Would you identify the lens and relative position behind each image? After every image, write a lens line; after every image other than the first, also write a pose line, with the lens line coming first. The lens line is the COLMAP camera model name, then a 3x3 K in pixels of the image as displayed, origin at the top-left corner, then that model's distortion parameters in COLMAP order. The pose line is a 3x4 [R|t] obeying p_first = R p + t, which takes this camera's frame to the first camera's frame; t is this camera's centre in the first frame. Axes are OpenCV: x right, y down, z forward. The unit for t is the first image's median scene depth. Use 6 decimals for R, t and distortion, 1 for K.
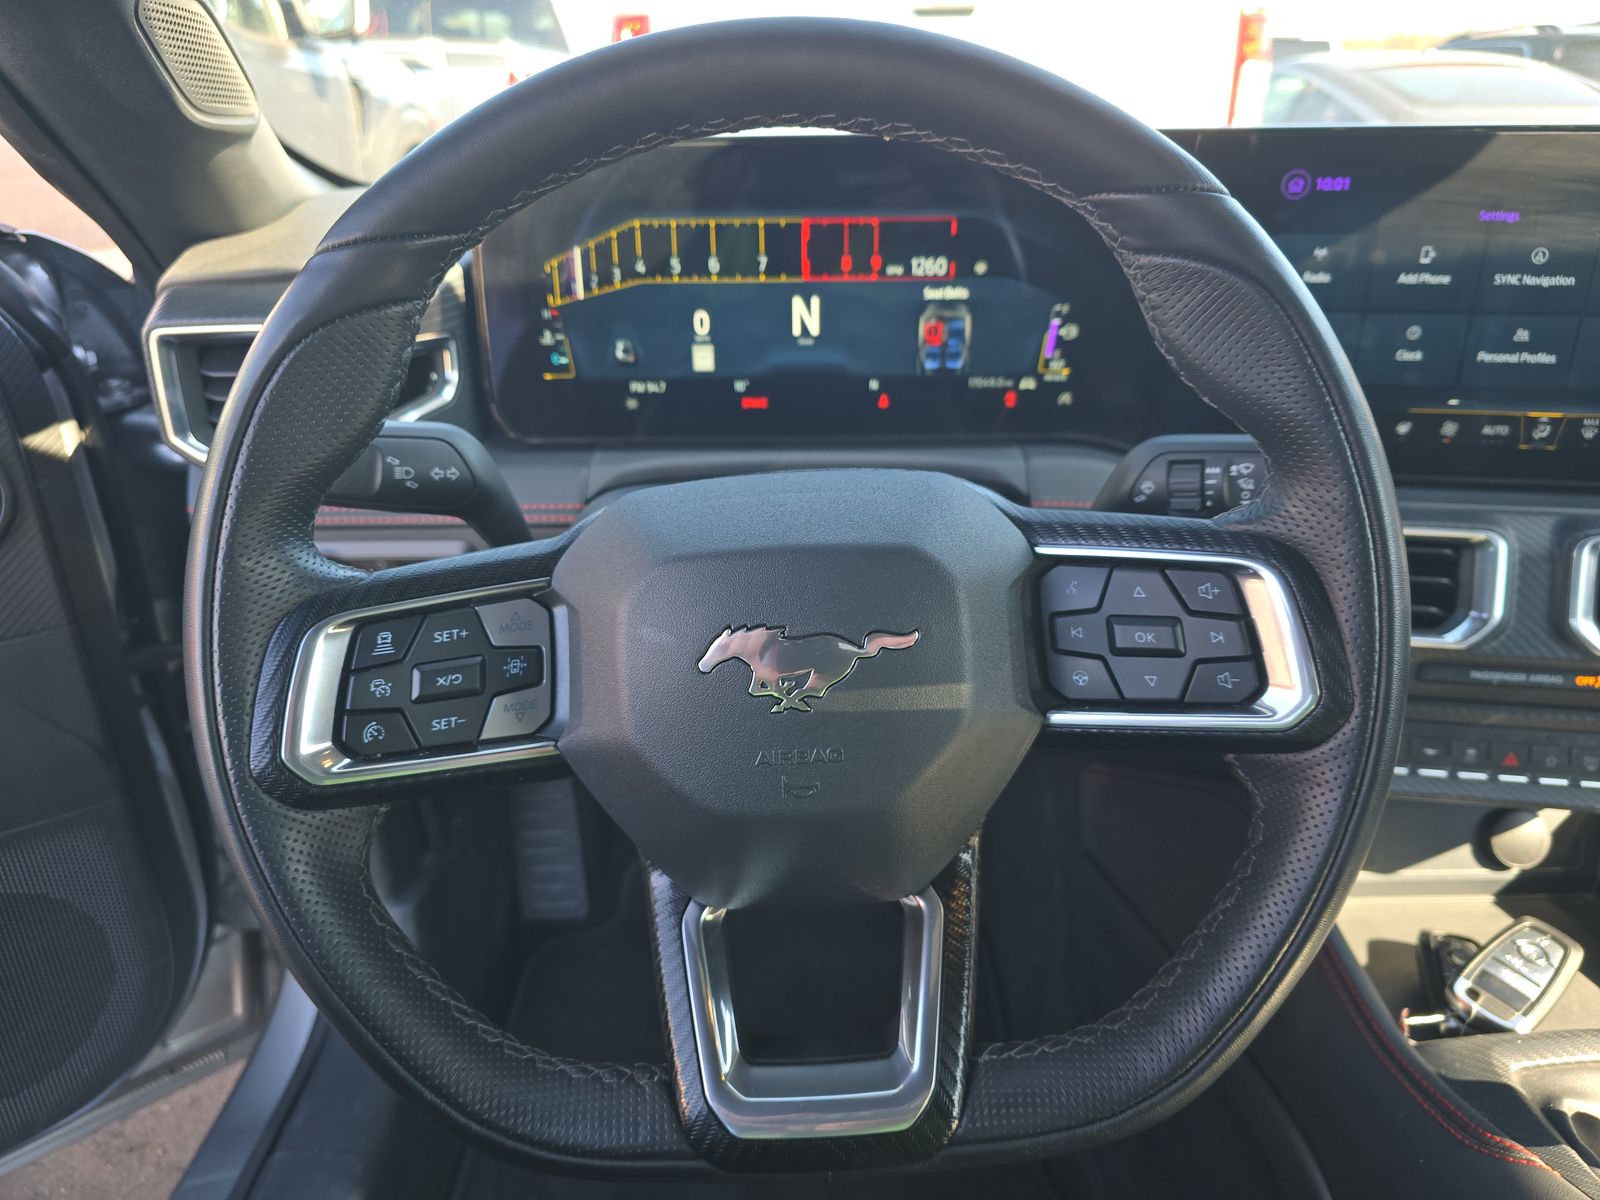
lens RADIAL K [[1105.5, 0, 800.8], [0, 1105.5, 615.6], [0, 0, 1]] dist [0.009288, -0.012323]
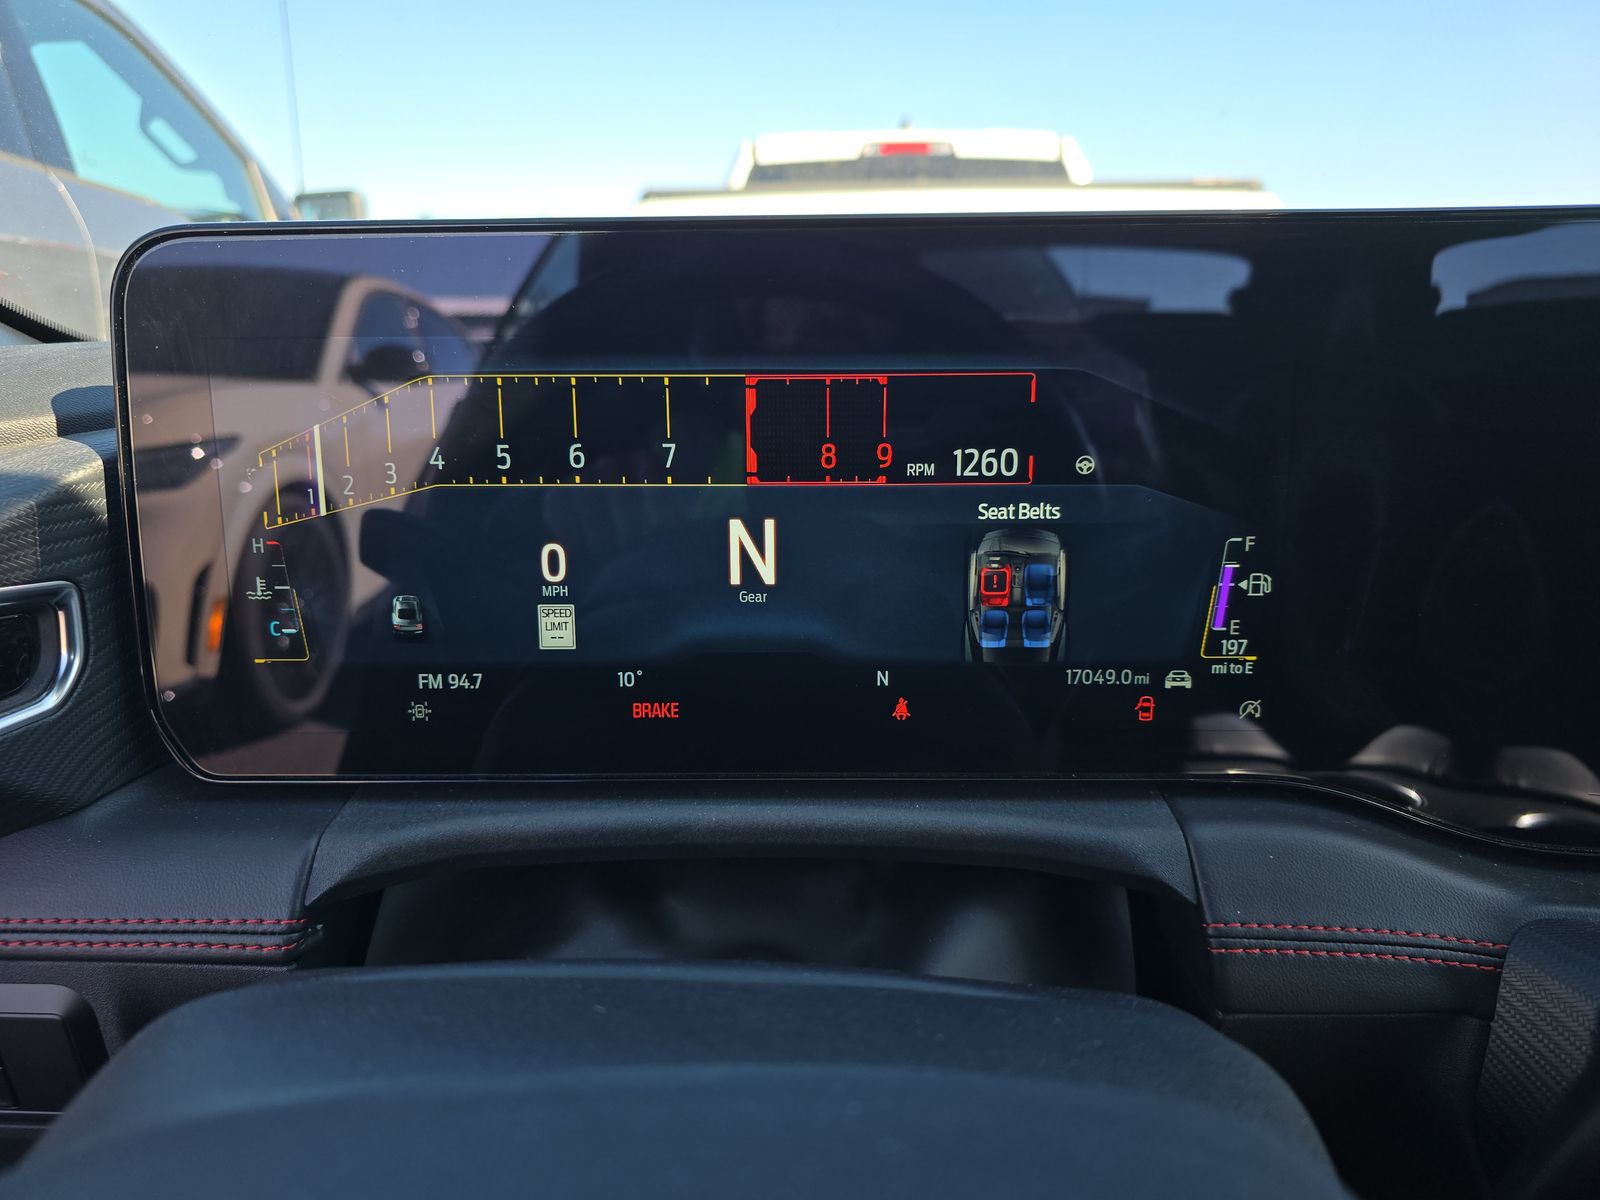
lens RADIAL K [[1105.5, 0, 795.9], [0, 1105.5, 613.0], [0, 0, 1]] dist [0.009288, -0.012323]
pose [[0.999850, 0.007218, -0.015732, 0.034159], [-0.010157, 0.980627, -0.195622, -0.140763], [0.014016, 0.195752, 0.980553, 0.494850]]
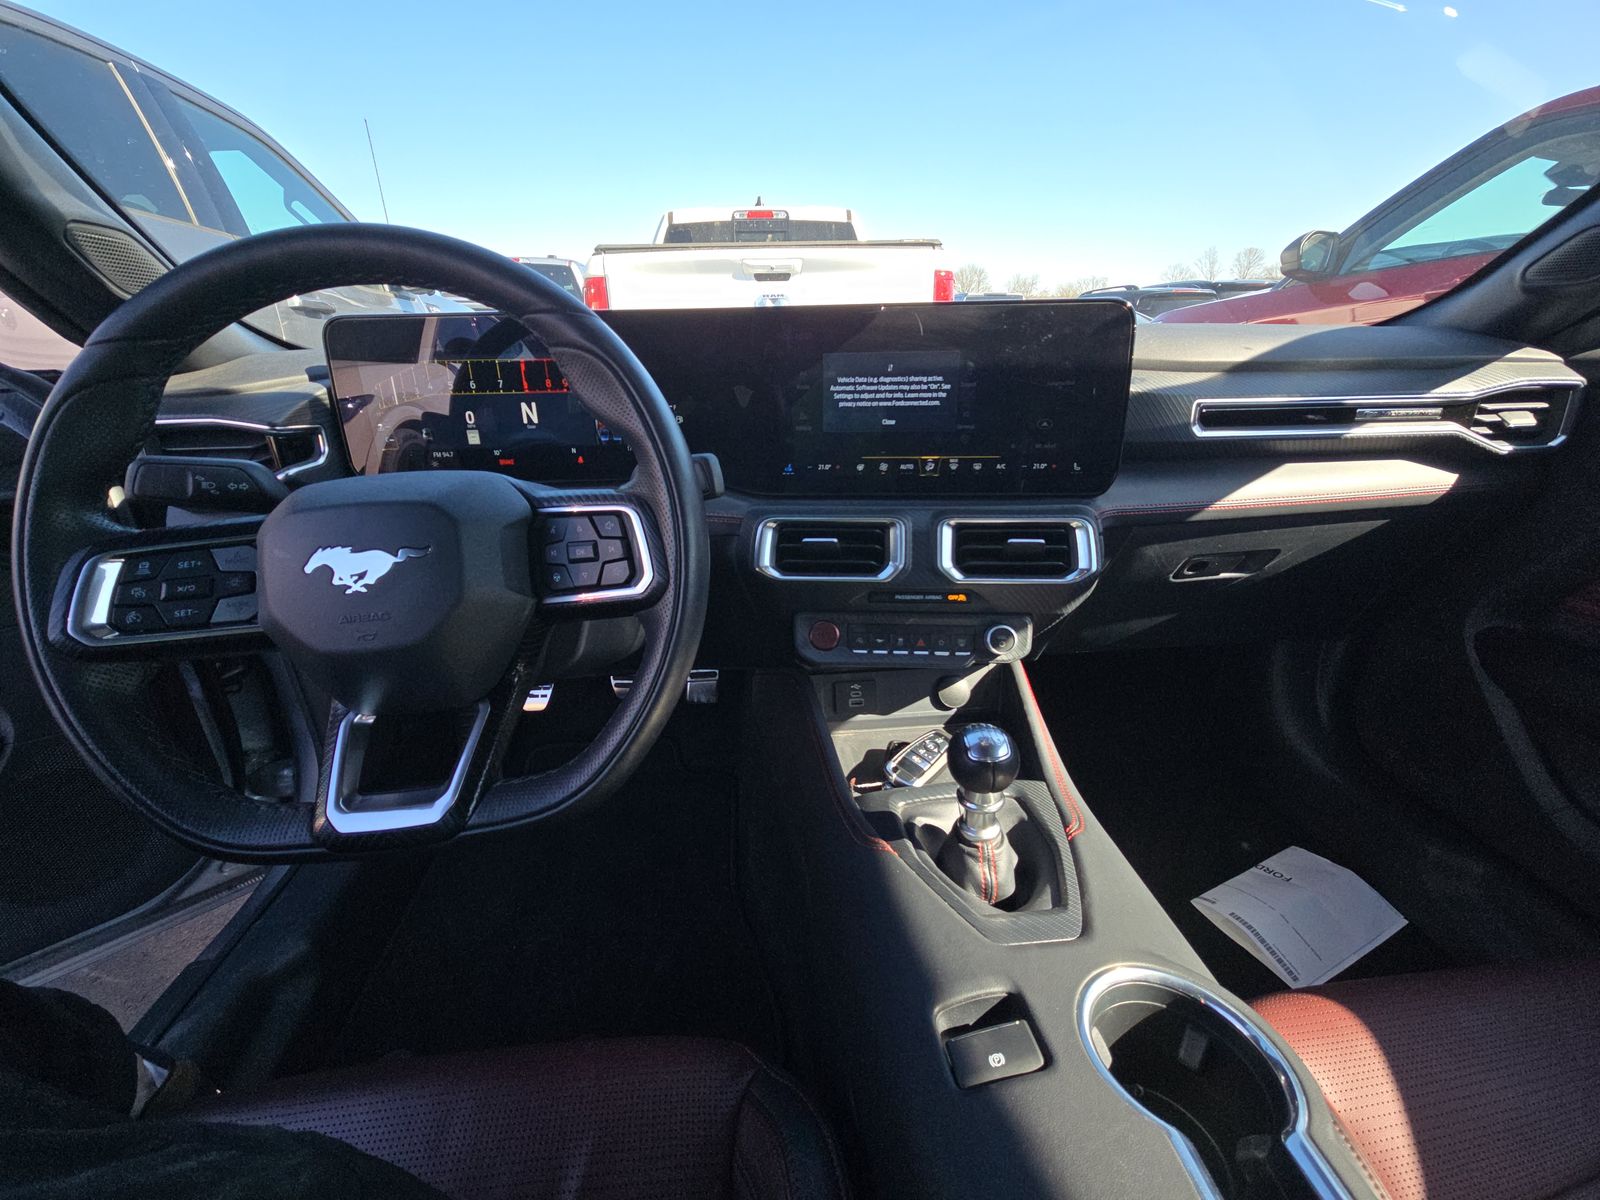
lens RADIAL K [[647.1, 0, 791.1], [0, 647.1, 600.1], [0, 0, 1]] dist [0.001999, -0.000252]
pose [[0.997216, -0.035375, 0.065636, 0.351462], [0.038228, 0.998355, -0.042727, 0.095260], [-0.064016, 0.045117, 0.996928, -0.063380]]
